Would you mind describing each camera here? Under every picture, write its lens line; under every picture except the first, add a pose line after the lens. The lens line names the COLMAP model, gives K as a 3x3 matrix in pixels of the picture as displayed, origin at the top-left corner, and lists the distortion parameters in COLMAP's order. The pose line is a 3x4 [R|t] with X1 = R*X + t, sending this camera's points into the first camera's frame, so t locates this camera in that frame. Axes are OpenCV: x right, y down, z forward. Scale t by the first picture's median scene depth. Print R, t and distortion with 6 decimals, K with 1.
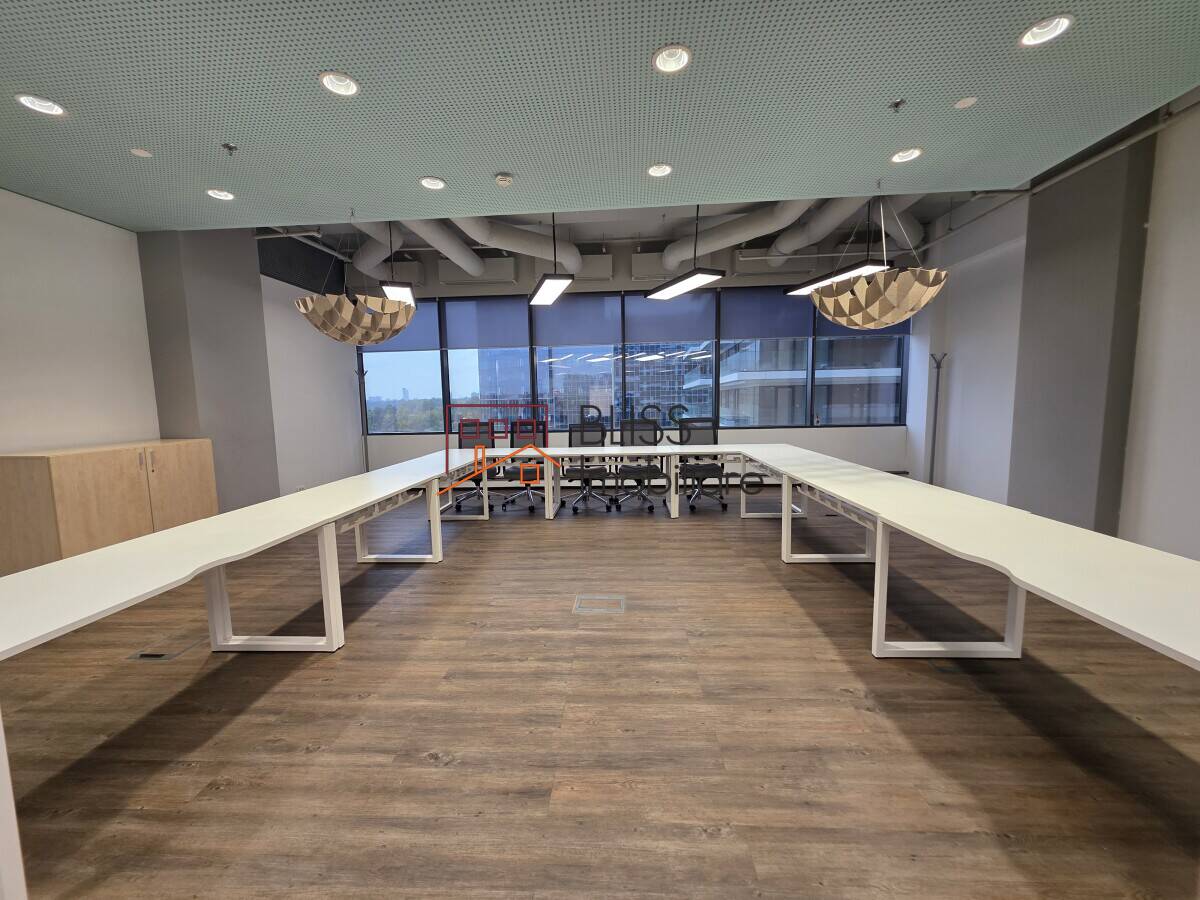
lens RADIAL K [[481.3, 0, 599.5], [0, 481.3, 446.3], [0, 0, 1]] dist [0.002488, 0.000025]
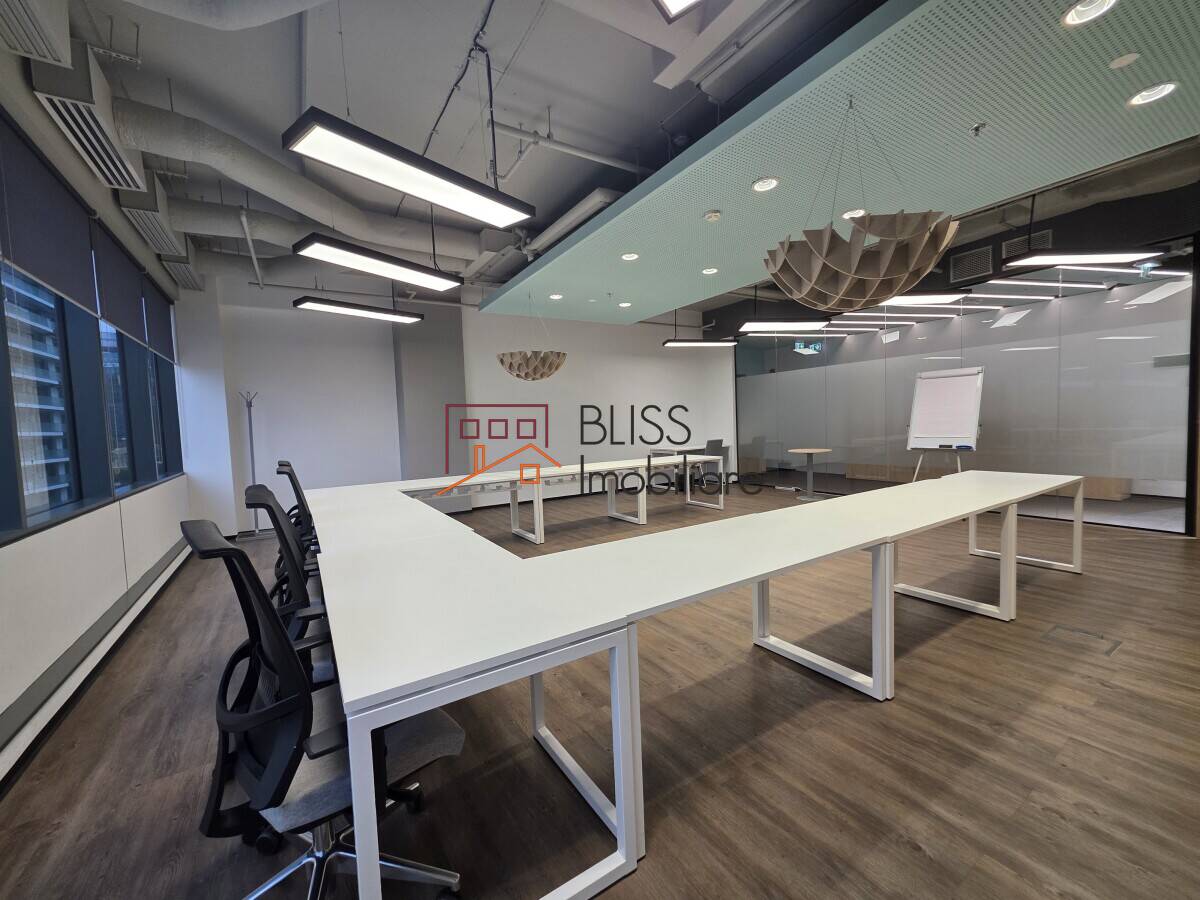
lens RADIAL K [[481.3, 0, 609.5], [0, 481.3, 444.5], [0, 0, 1]] dist [0.002488, 0.000025]
pose [[-0.601082, 0.011765, 0.799101, -0.807605], [0.135364, 0.986943, 0.087290, -0.130260], [-0.787640, 0.160638, -0.594826, 1.646252]]
